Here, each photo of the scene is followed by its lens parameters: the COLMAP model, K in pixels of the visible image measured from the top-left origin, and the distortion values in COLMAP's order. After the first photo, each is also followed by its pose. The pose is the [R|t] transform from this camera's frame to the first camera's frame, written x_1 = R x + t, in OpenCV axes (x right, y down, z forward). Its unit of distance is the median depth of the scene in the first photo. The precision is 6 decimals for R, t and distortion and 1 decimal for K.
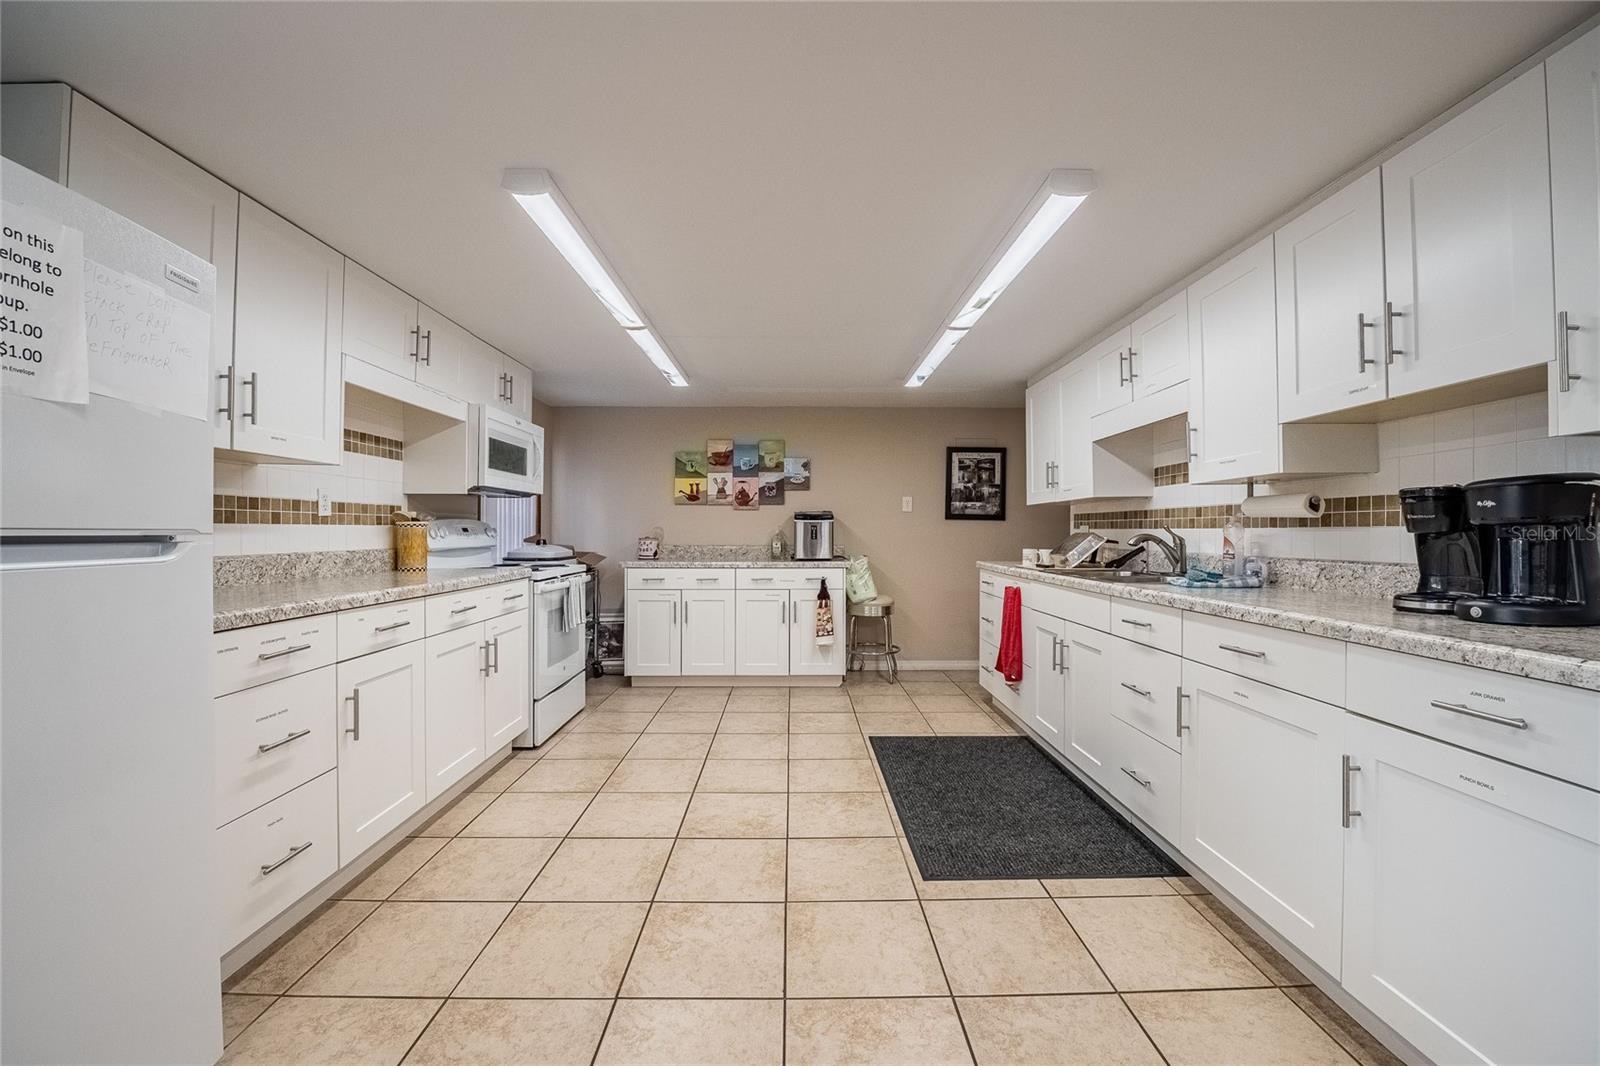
lens RADIAL K [[675.8, 0, 800.0], [0, 675.8, 533.0], [0, 0, 1]] dist [-0.023396, -0.000241]
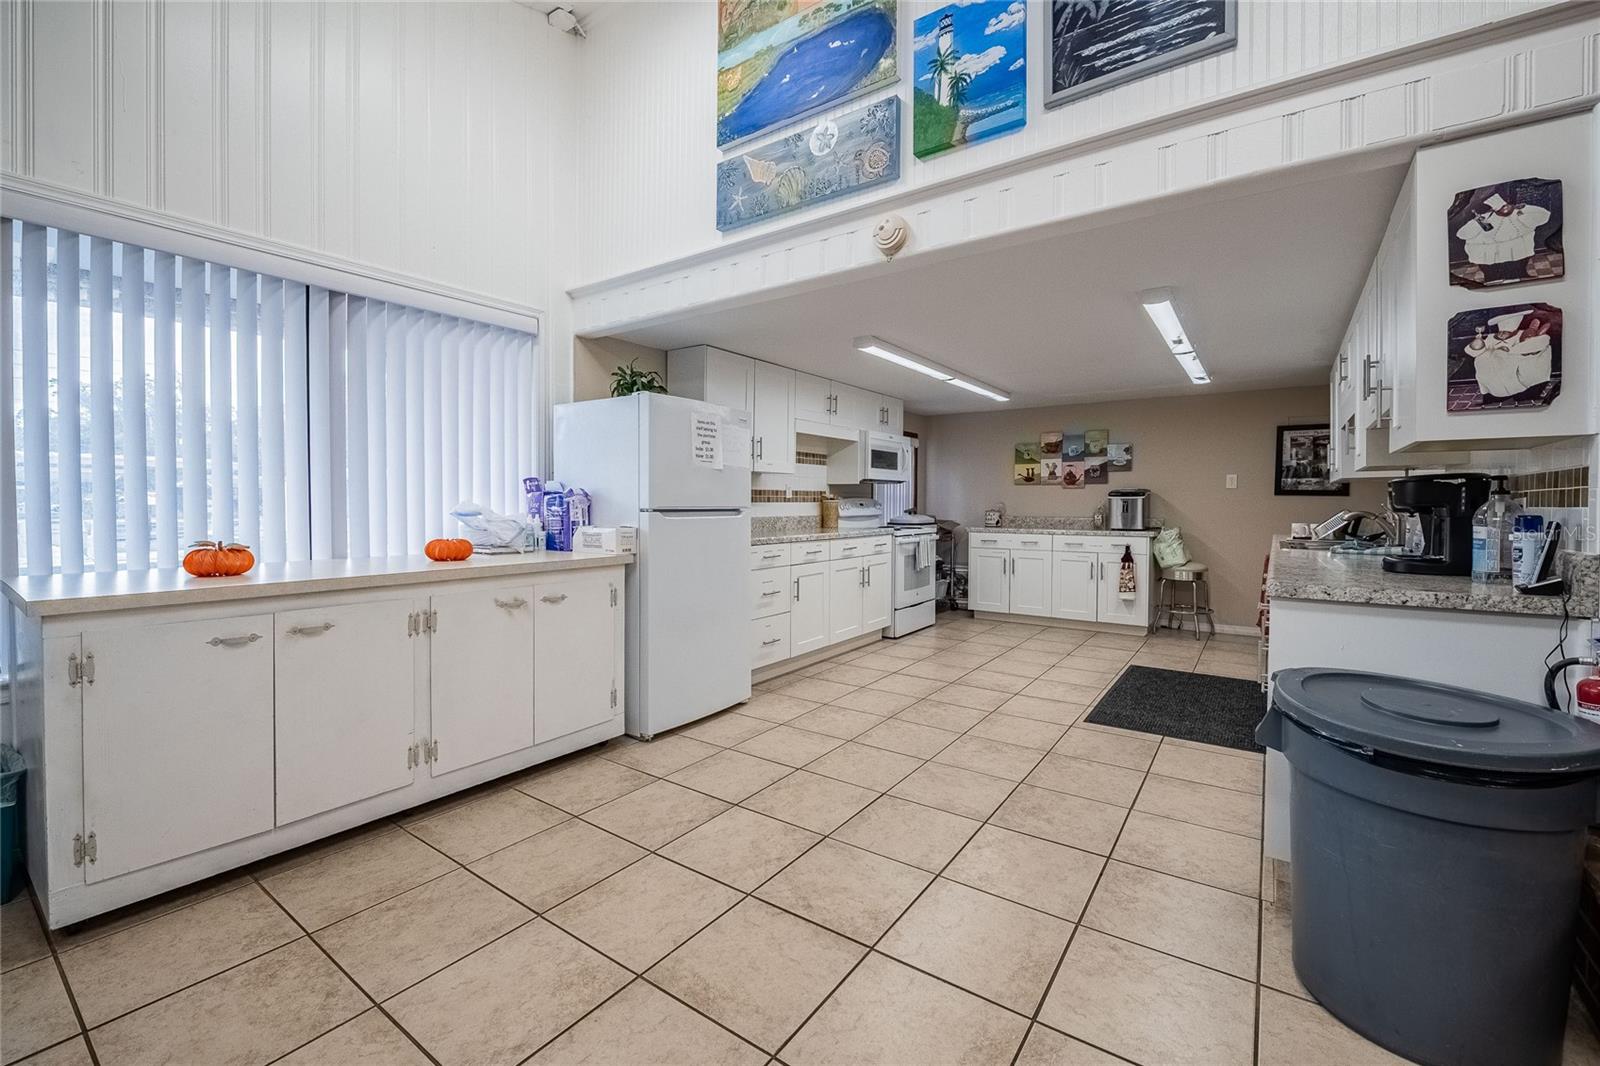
lens RADIAL K [[675.8, 0, 800.0], [0, 675.8, 533.0], [0, 0, 1]] dist [-0.023396, -0.000241]
pose [[0.815434, 0.027067, -0.578217, 0.297370], [-0.002844, 0.999081, 0.042759, -0.005092], [0.578843, -0.033223, 0.814762, -0.384275]]
